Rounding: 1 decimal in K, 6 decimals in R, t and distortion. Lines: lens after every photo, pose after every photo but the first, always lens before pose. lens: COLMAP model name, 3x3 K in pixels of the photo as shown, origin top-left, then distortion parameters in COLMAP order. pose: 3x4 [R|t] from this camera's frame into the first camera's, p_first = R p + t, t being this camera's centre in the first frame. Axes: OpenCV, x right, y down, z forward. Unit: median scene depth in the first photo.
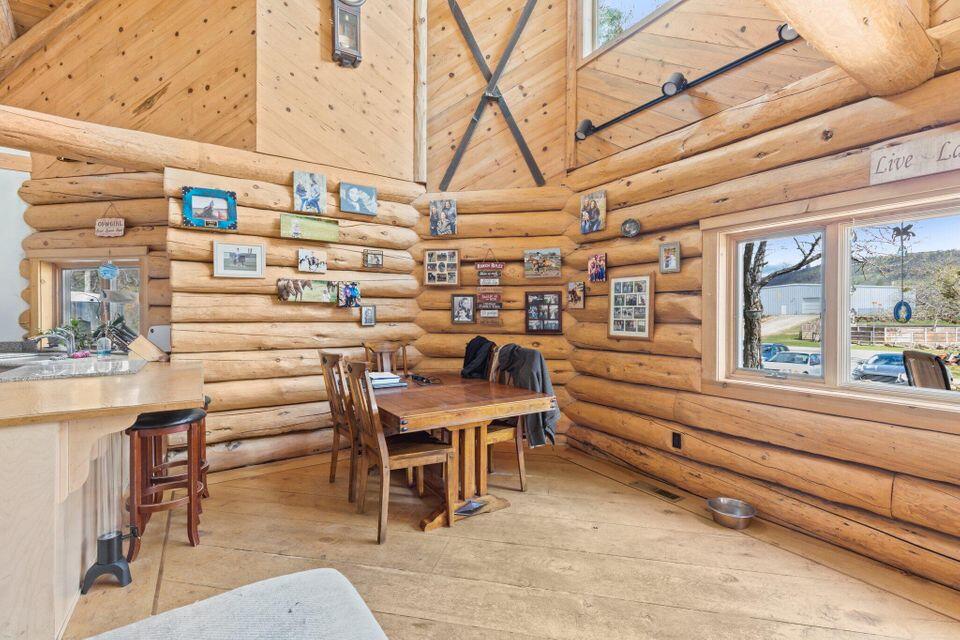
lens RADIAL K [[432.3, 0, 485.4], [0, 432.3, 318.3], [0, 0, 1]] dist [0.005951, 0.000727]
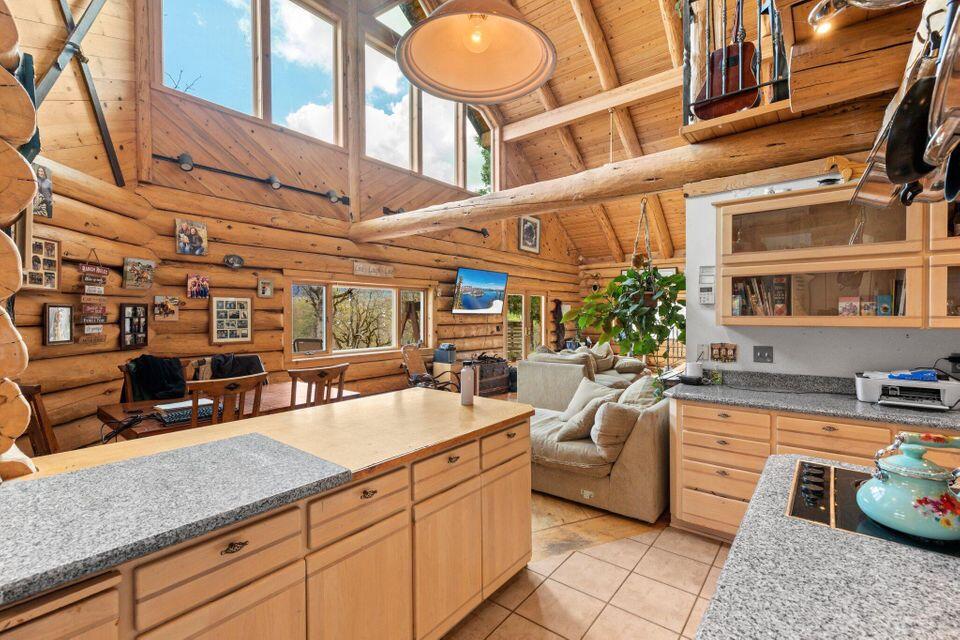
lens RADIAL K [[432.3, 0, 485.4], [0, 432.3, 318.3], [0, 0, 1]] dist [0.005951, 0.000727]
pose [[-0.316175, -0.012474, 0.948619, -1.093723], [0.006576, 0.999861, 0.015340, -0.042834], [-0.948678, 0.011088, -0.316049, 0.625897]]
